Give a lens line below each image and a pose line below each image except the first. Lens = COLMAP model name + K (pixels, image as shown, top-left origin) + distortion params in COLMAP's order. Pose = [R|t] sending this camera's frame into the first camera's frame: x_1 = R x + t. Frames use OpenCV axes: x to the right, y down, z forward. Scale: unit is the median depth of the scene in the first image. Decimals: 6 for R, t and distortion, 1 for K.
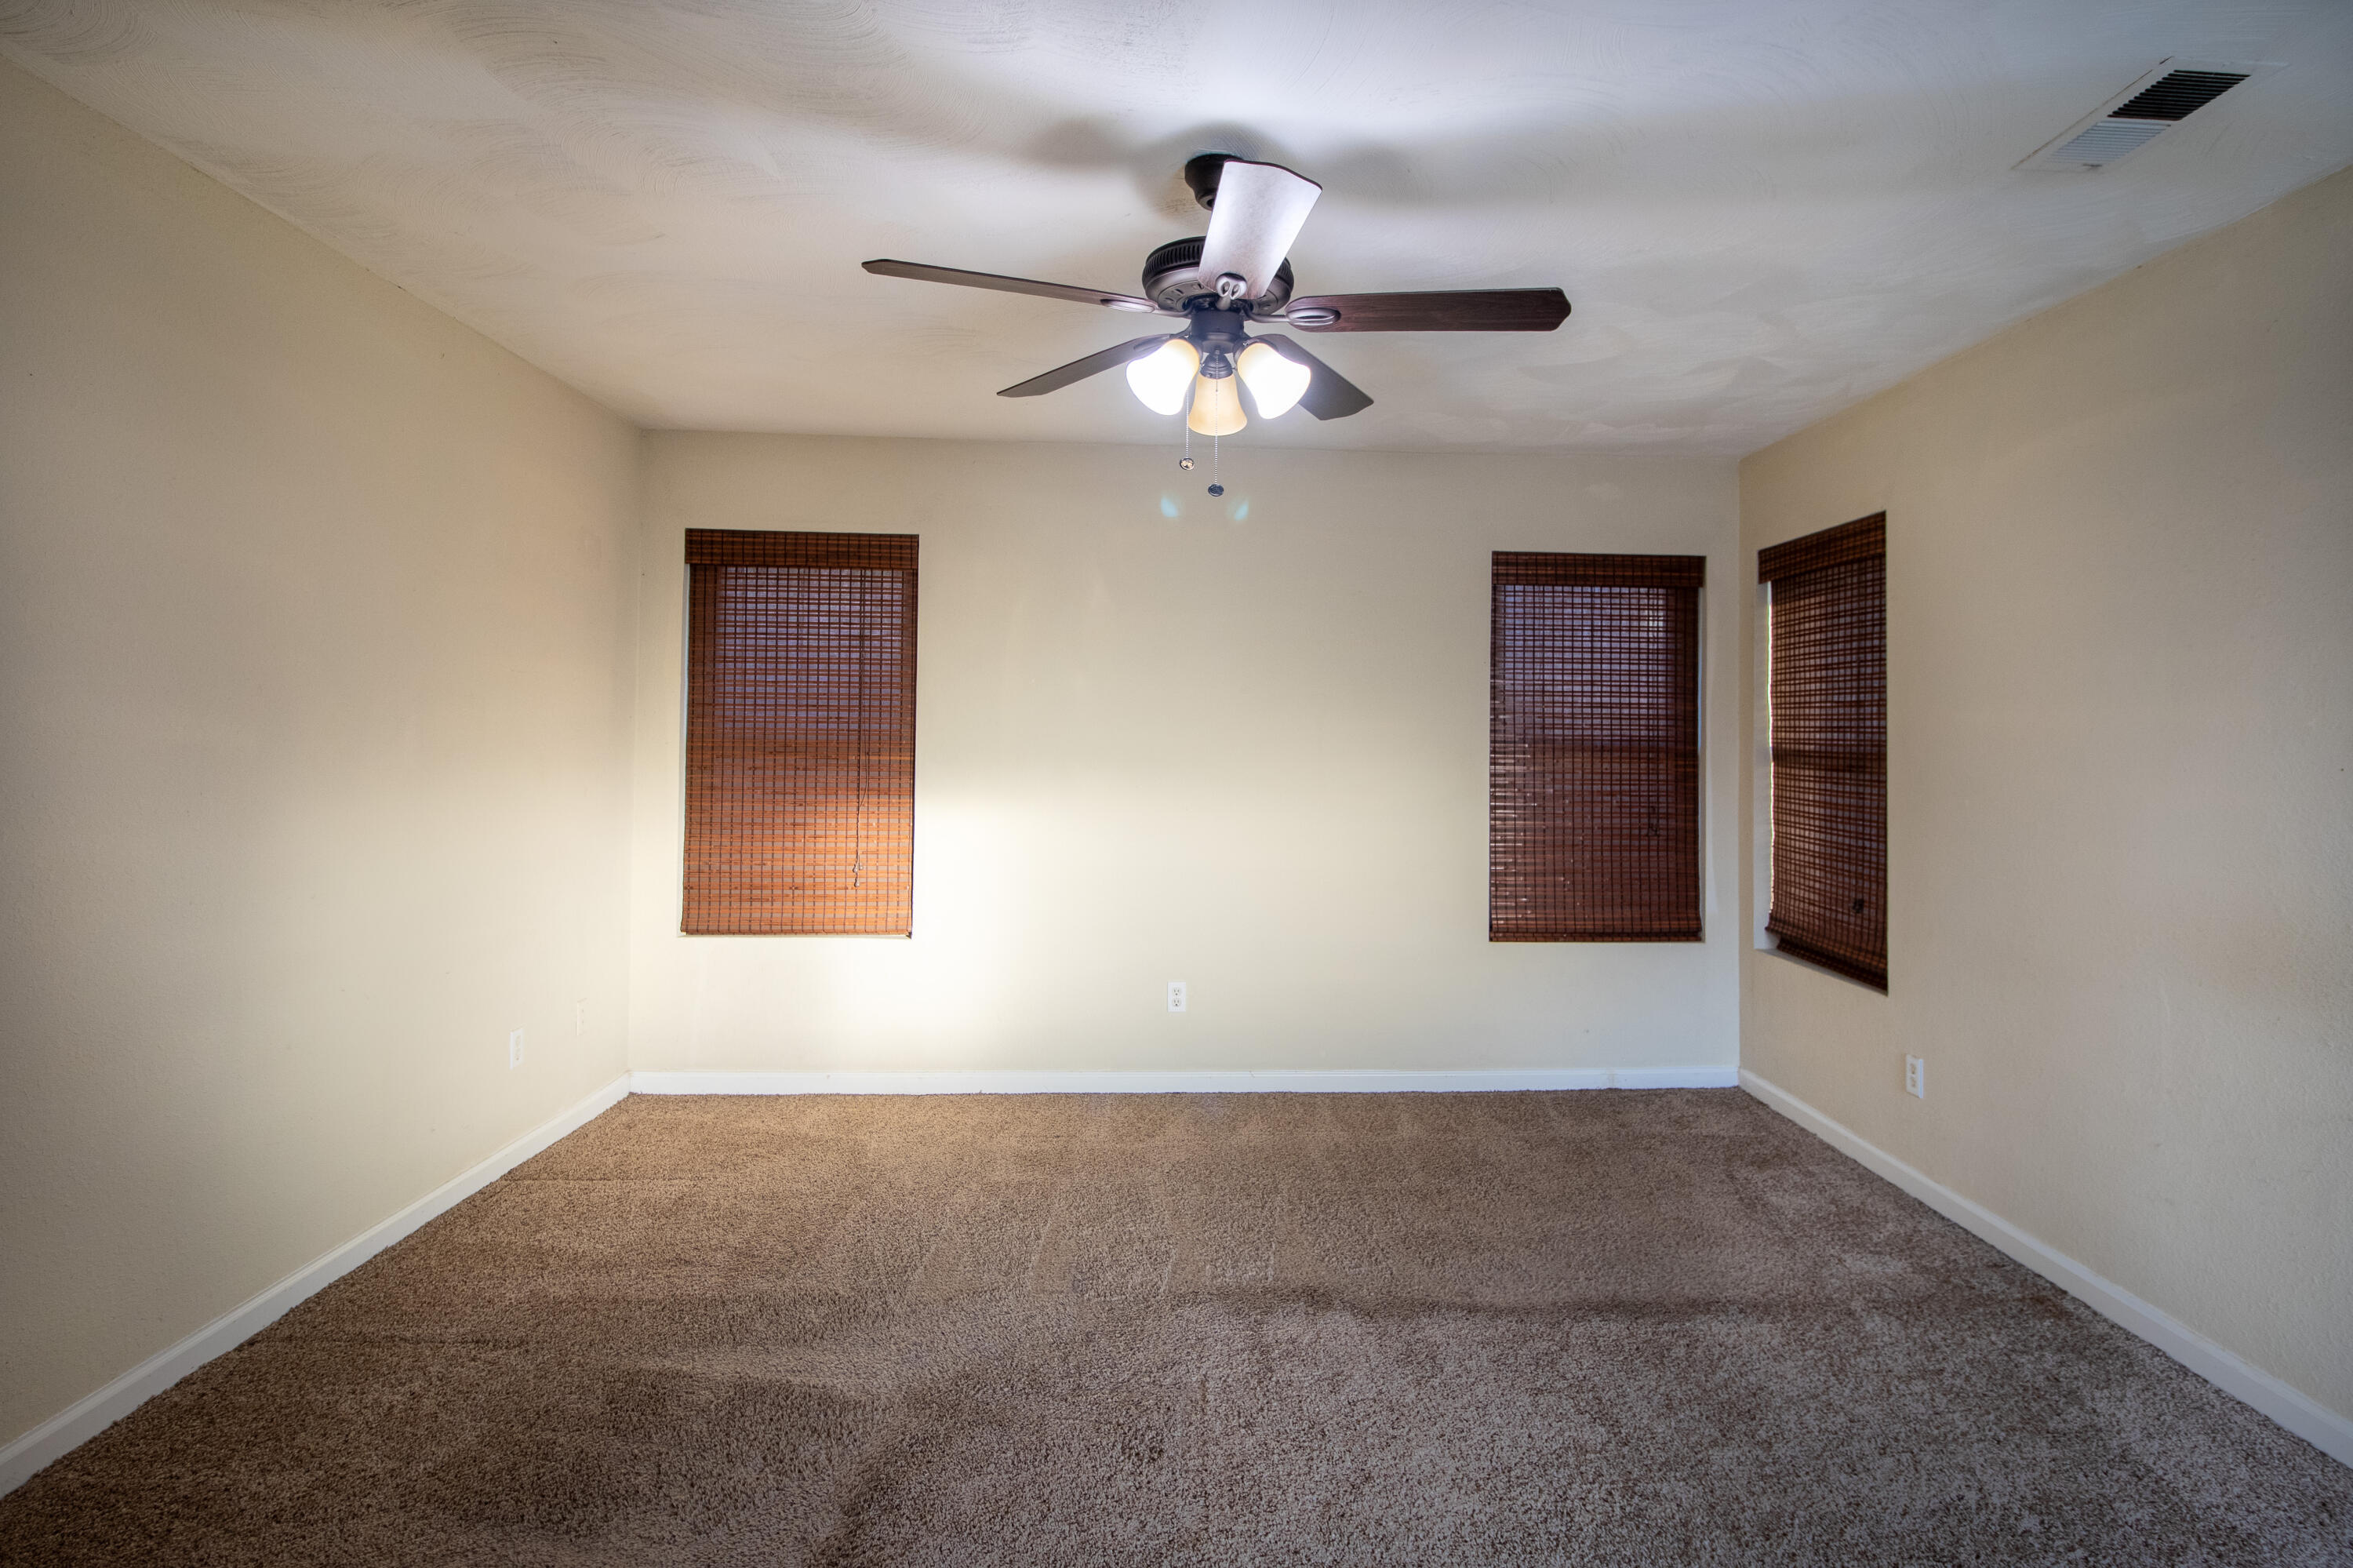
lens RADIAL K [[1237.3, 0, 1175.8], [0, 1237.3, 674.7], [0, 0, 1]] dist [0.001852, -0.013051]
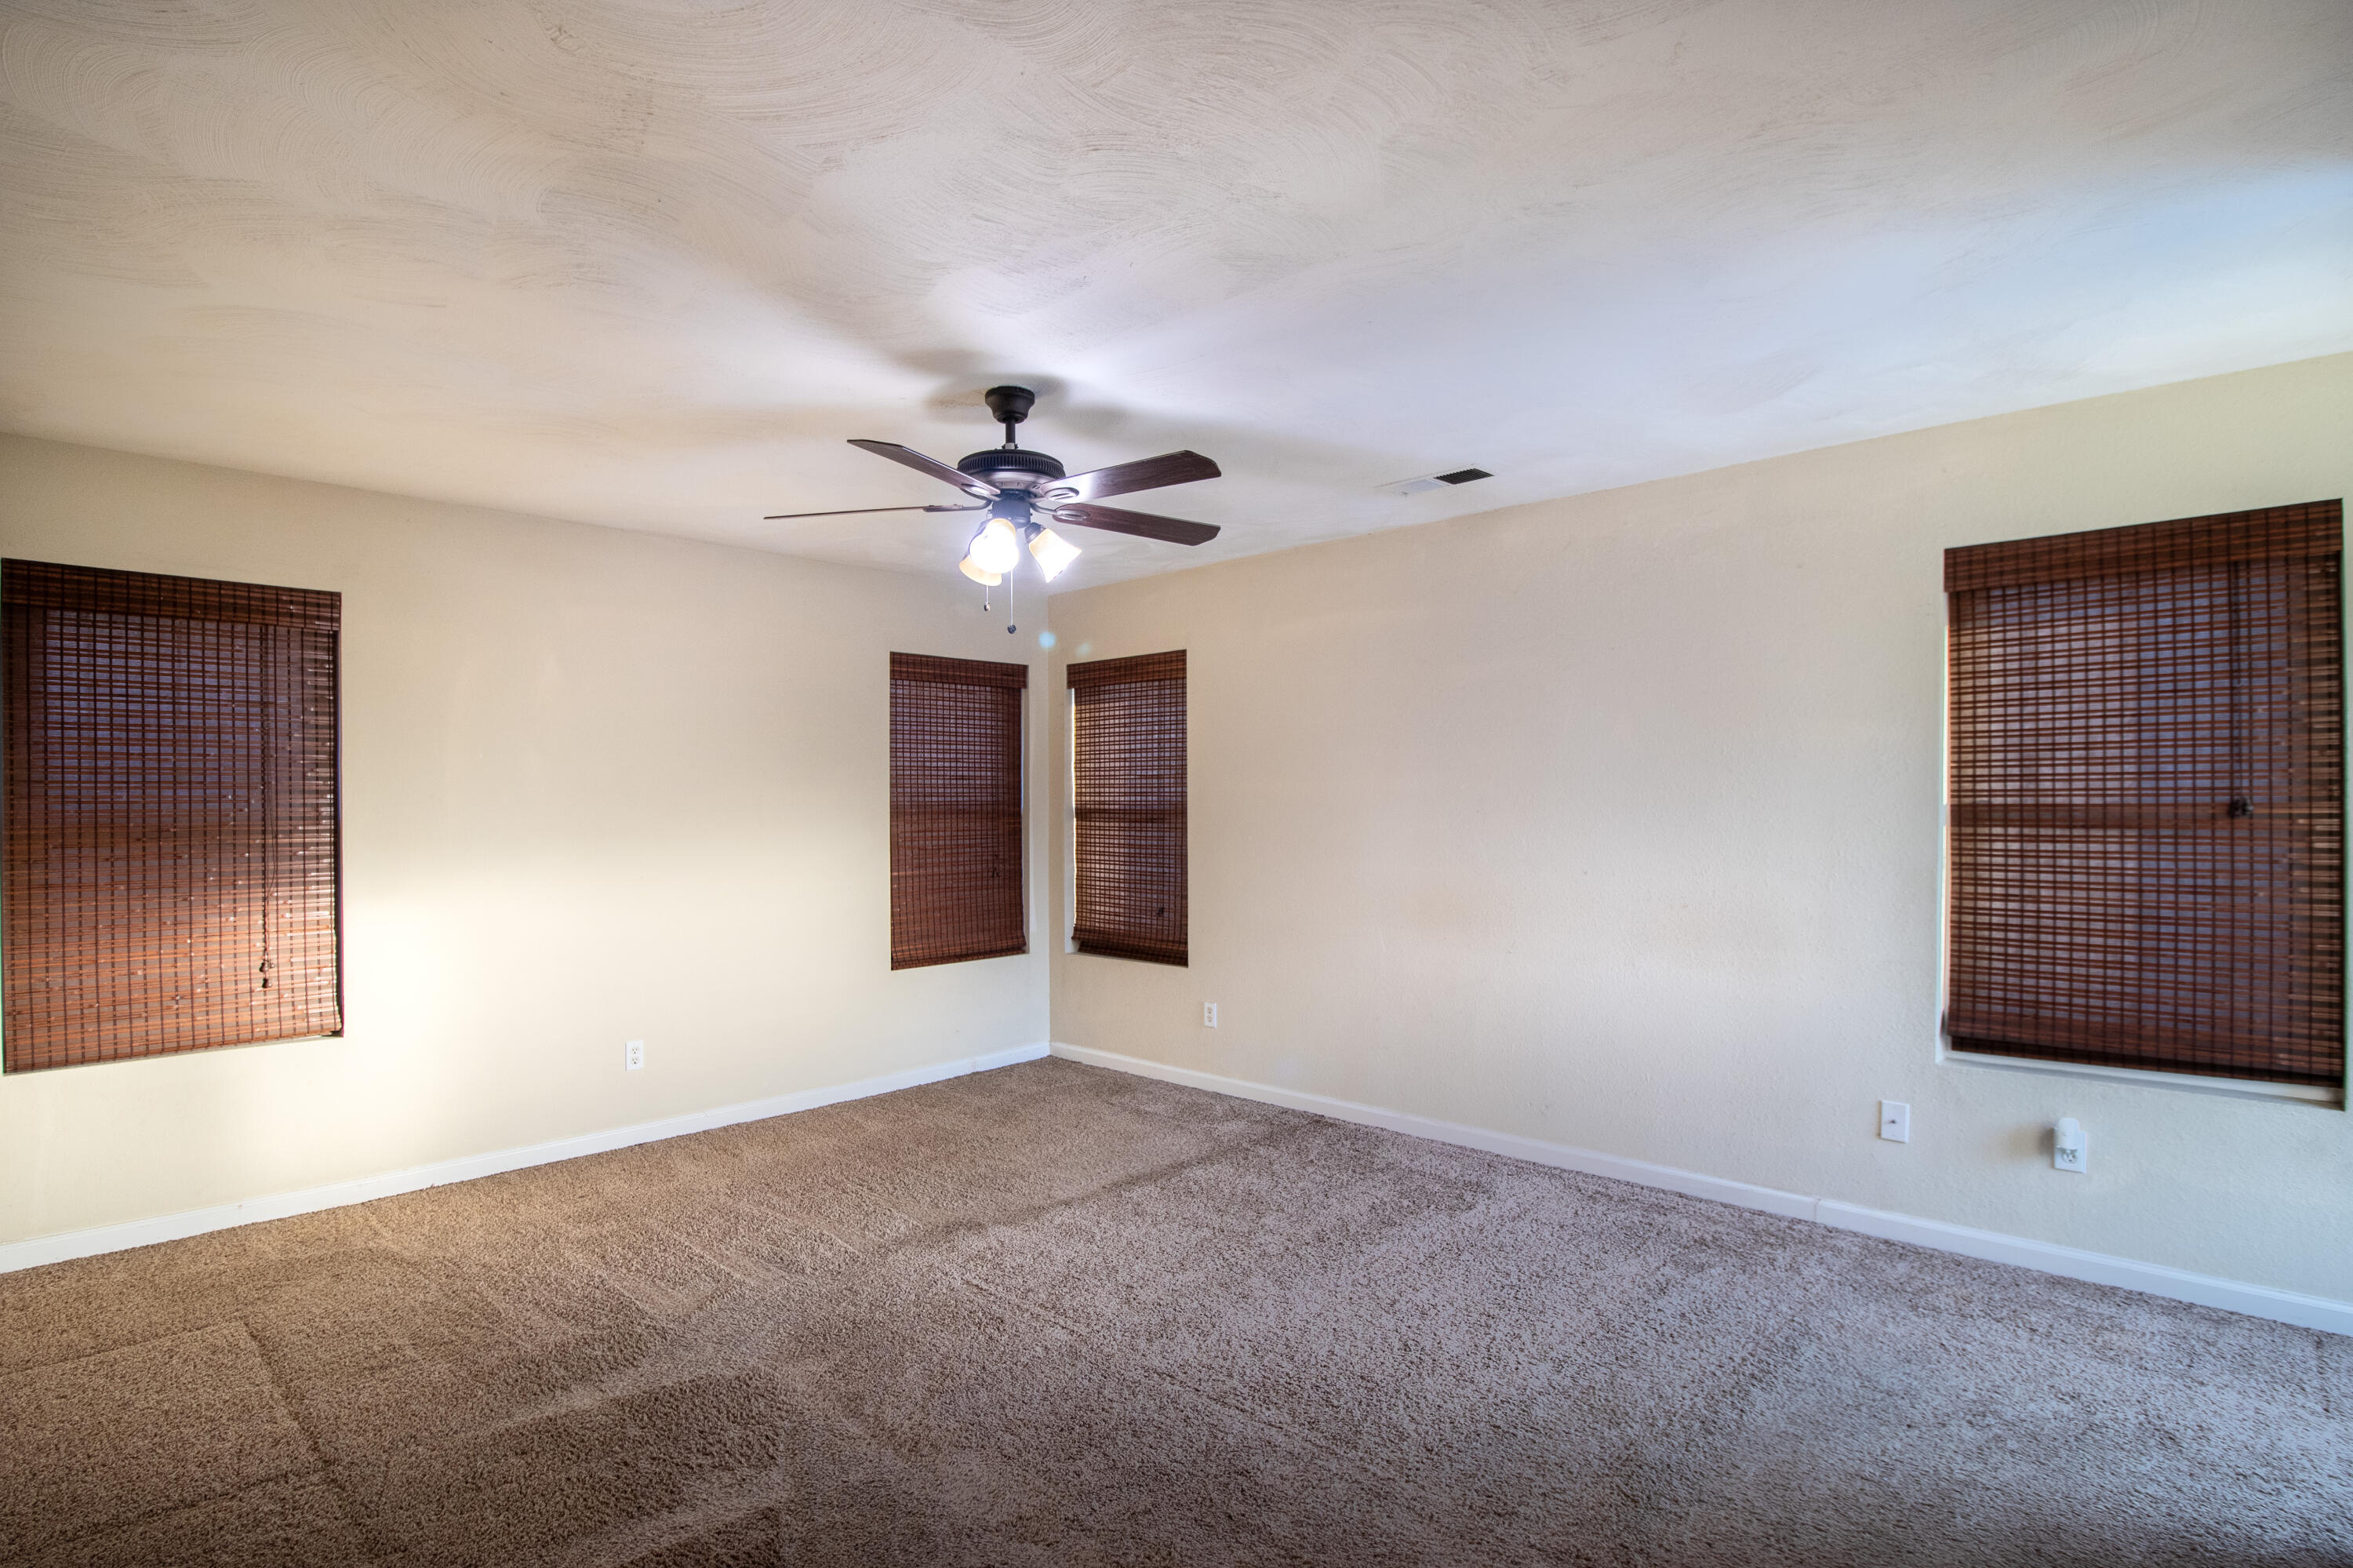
lens RADIAL K [[1176.9, 0, 1166.0], [0, 1176.9, 764.0], [0, 0, 1]] dist [0.001761, -0.012425]
pose [[0.738642, 0.003407, 0.674089, -0.348984], [-0.015760, 0.999801, 0.012216, -0.008226], [-0.673914, -0.019647, 0.738549, -0.044947]]
